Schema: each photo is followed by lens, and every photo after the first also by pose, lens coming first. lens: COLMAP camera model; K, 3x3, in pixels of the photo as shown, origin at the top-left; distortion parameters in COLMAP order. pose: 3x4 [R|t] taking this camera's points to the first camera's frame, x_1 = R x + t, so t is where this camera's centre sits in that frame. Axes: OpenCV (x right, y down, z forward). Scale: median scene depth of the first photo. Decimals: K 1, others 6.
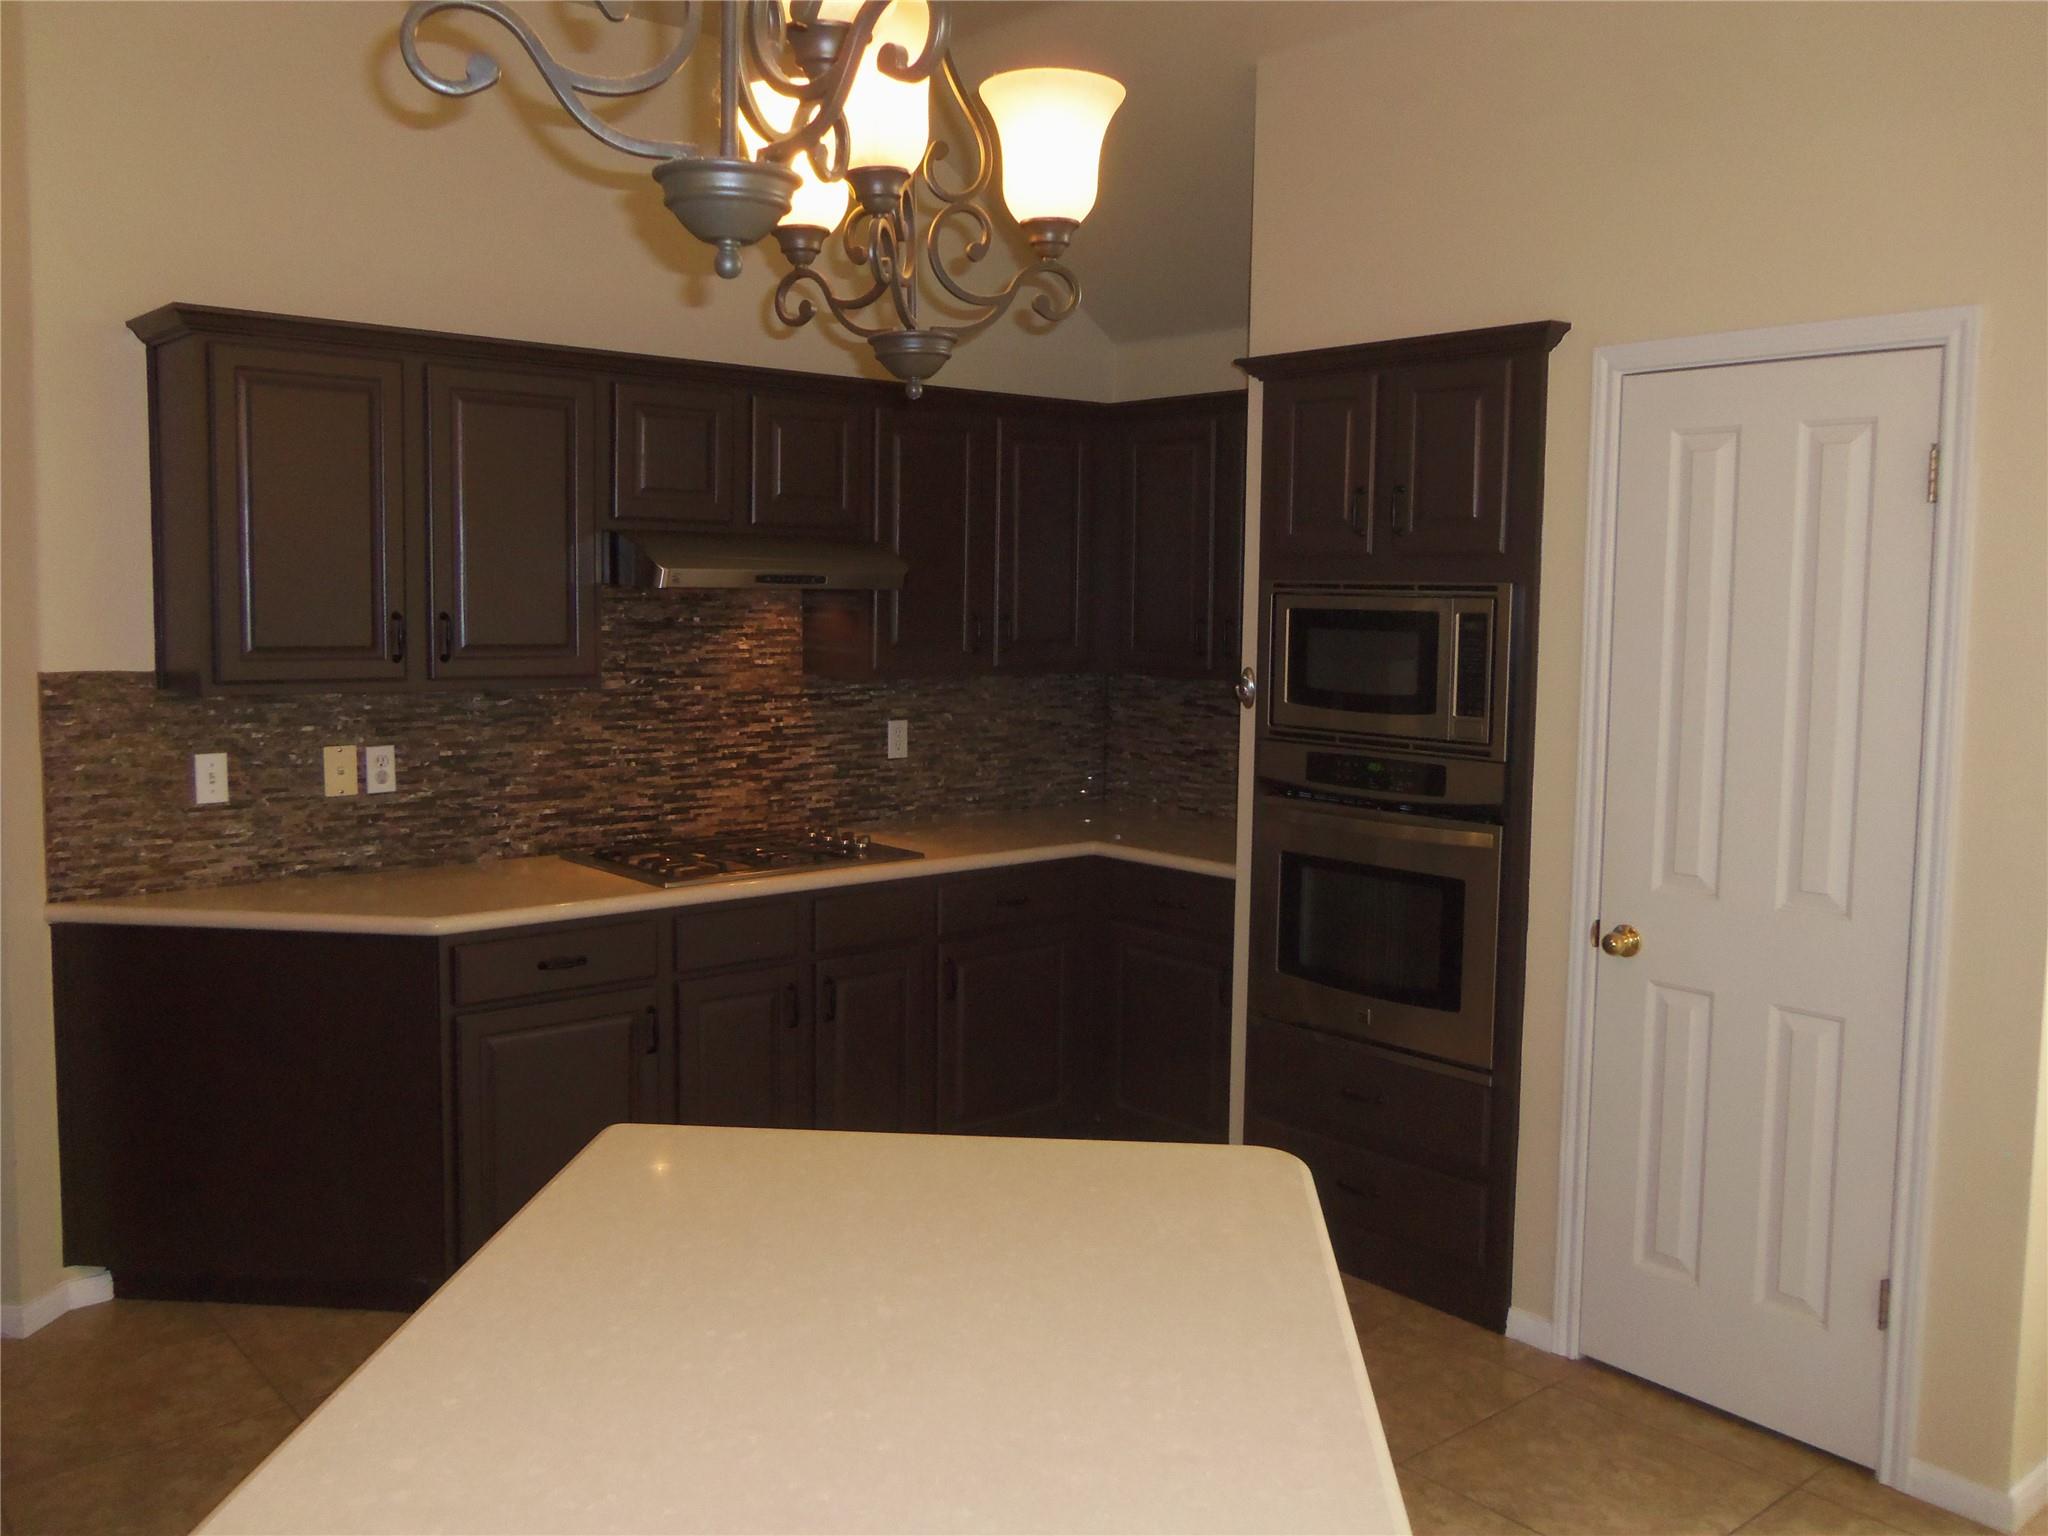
lens RADIAL K [[1712.1, 0, 1023.5], [0, 1712.1, 727.8], [0, 0, 1]] dist [-0.001219, 0.002760]
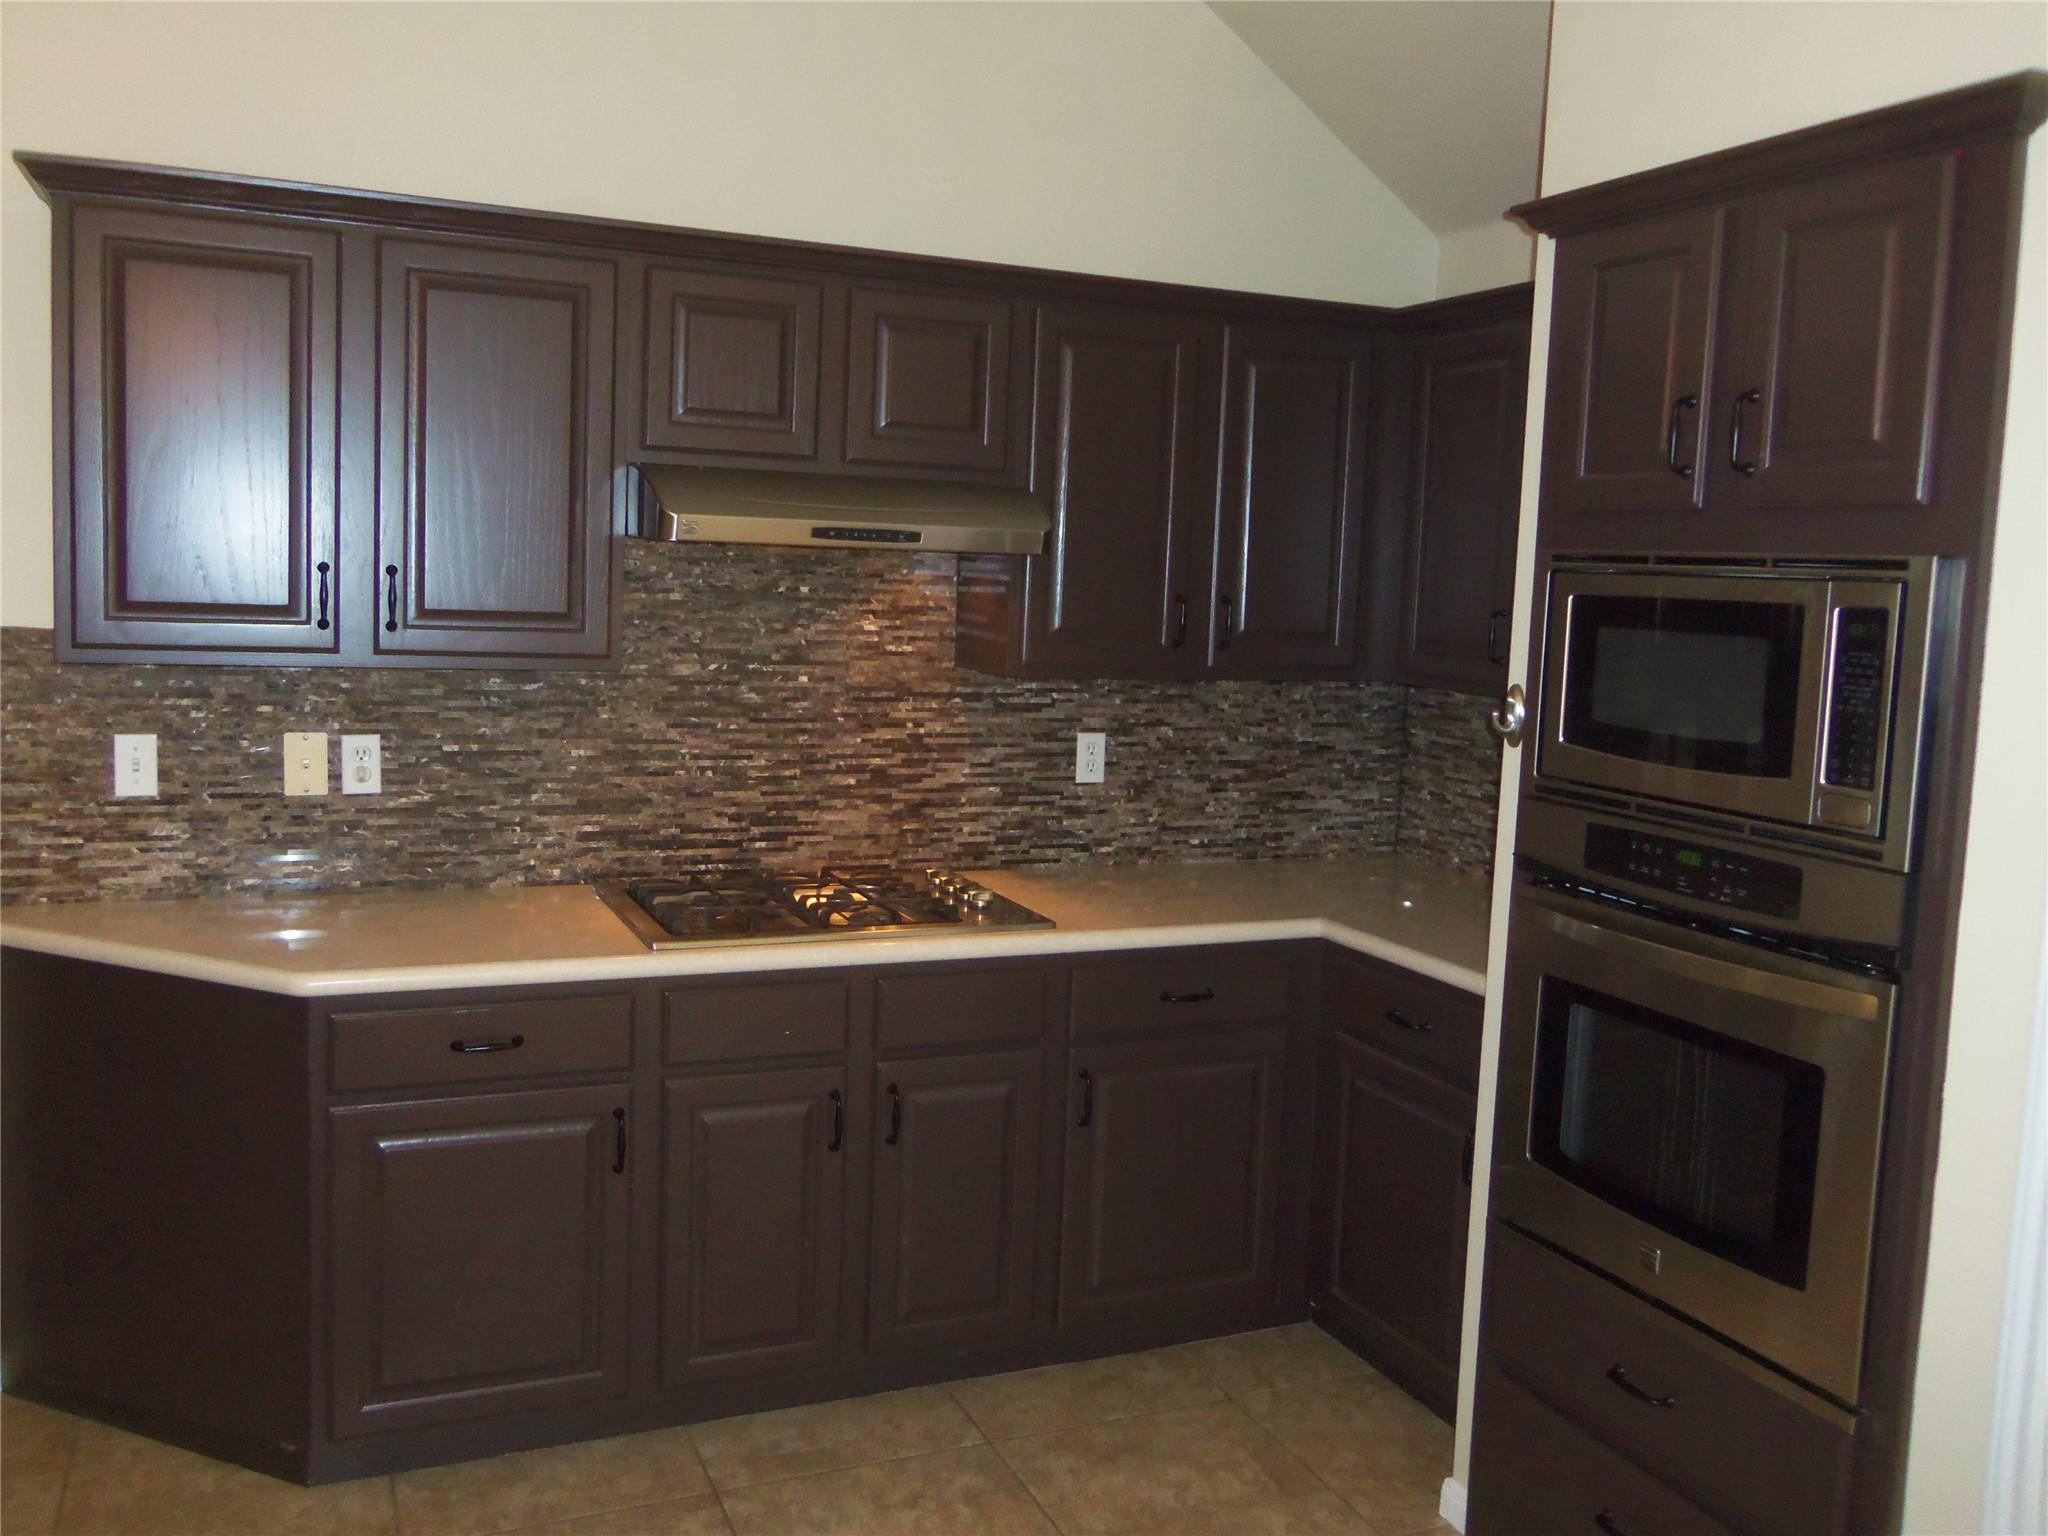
lens RADIAL K [[1712.1, 0, 1023.5], [0, 1712.1, 727.8], [0, 0, 1]] dist [-0.001219, 0.002760]
pose [[0.955943, 0.051946, -0.288920, 0.136661], [-0.050752, 0.998644, 0.011628, -0.016362], [0.289132, 0.003547, 0.957283, 0.313656]]
